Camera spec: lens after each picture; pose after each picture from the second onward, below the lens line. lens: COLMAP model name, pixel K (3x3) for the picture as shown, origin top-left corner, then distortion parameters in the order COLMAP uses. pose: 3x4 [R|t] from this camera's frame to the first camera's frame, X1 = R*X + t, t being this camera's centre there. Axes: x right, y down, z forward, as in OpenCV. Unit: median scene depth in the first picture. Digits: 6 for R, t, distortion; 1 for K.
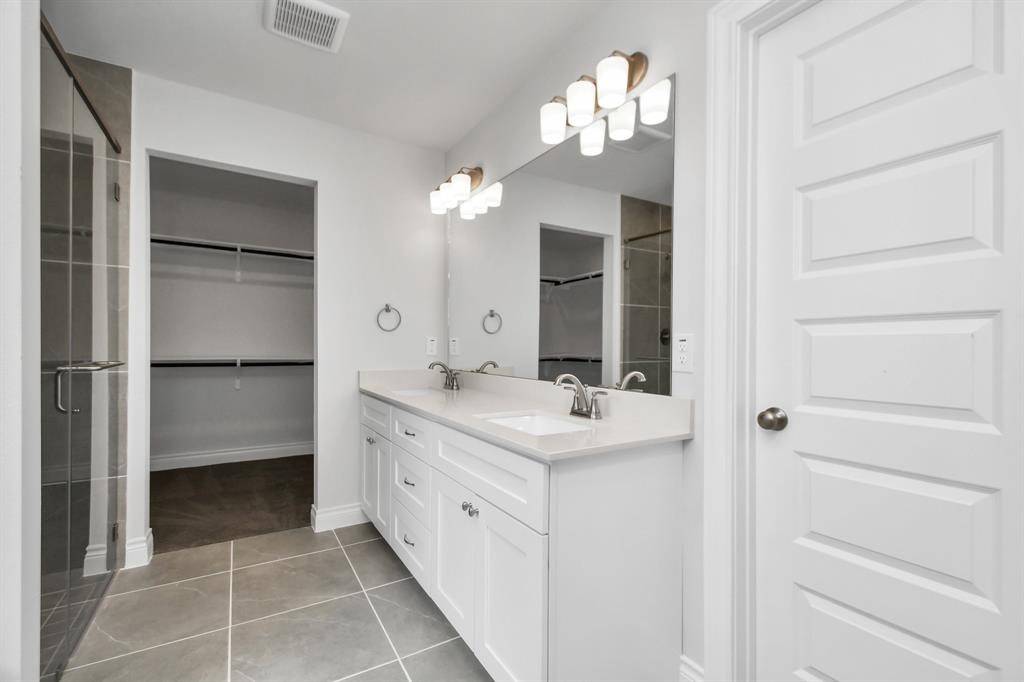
lens RADIAL K [[449.3, 0, 509.5], [0, 449.3, 347.5], [0, 0, 1]] dist [0.019652, -0.007002]
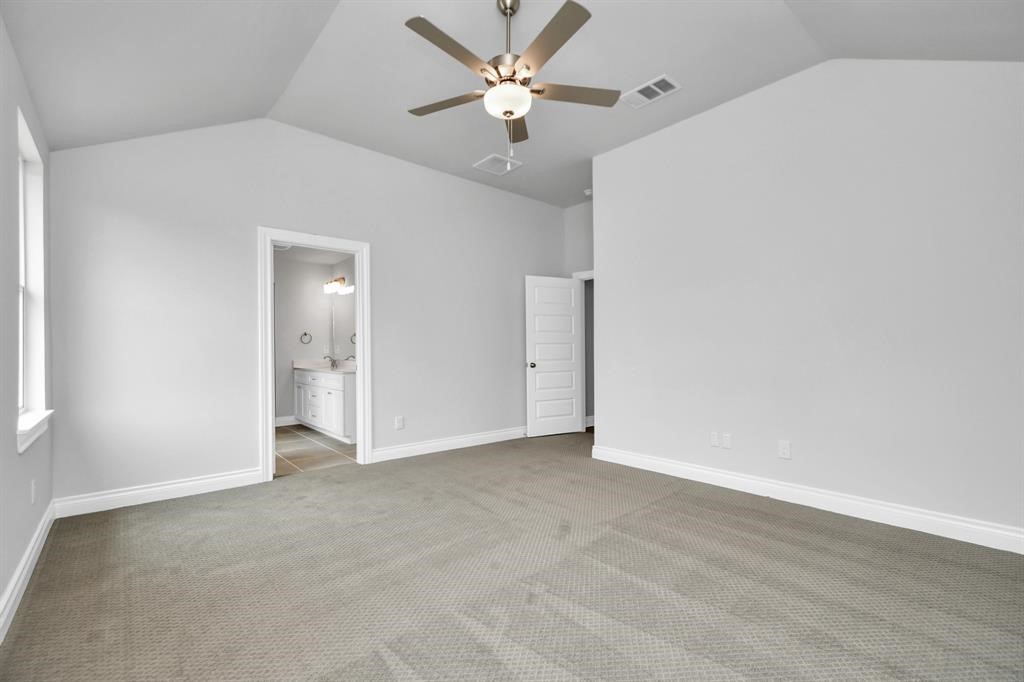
lens RADIAL K [[449.3, 0, 509.5], [0, 449.3, 347.5], [0, 0, 1]] dist [0.019652, -0.007002]
pose [[0.986929, -0.007894, 0.160964, 0.550130], [0.008490, 0.999959, -0.003013, 0.000758], [-0.160934, 0.004340, 0.986956, -2.056881]]
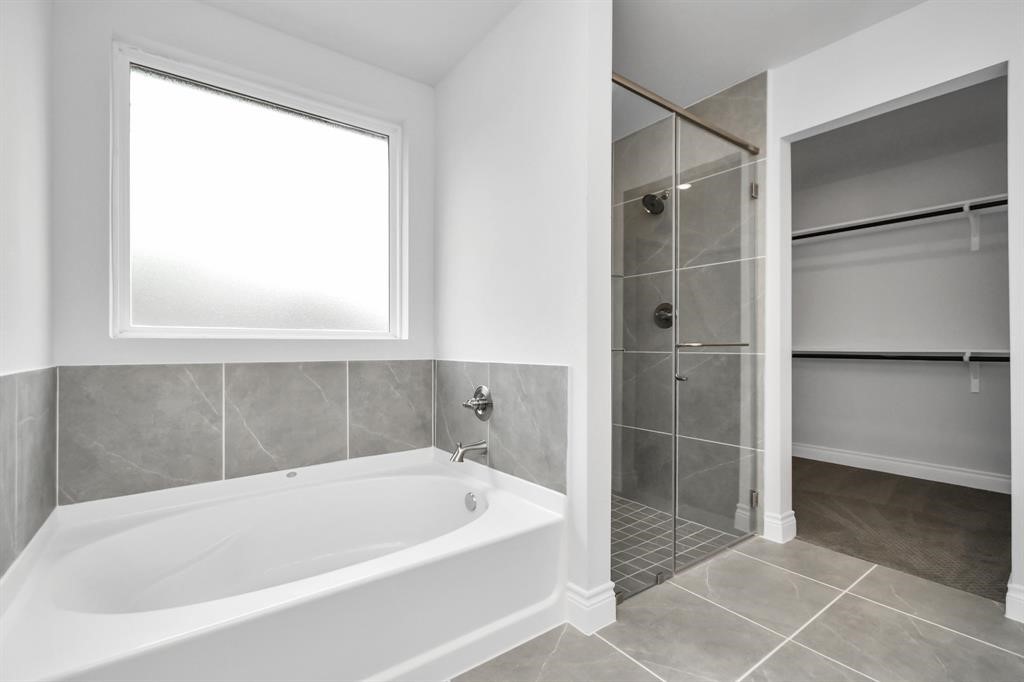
lens RADIAL K [[449.3, 0, 509.5], [0, 449.3, 347.5], [0, 0, 1]] dist [0.019652, -0.007002]
pose [[0.096066, -0.009797, -0.995327, 0.166829], [0.001068, 0.999952, -0.009739, 0.048066], [0.995374, -0.000128, 0.096072, 0.300857]]
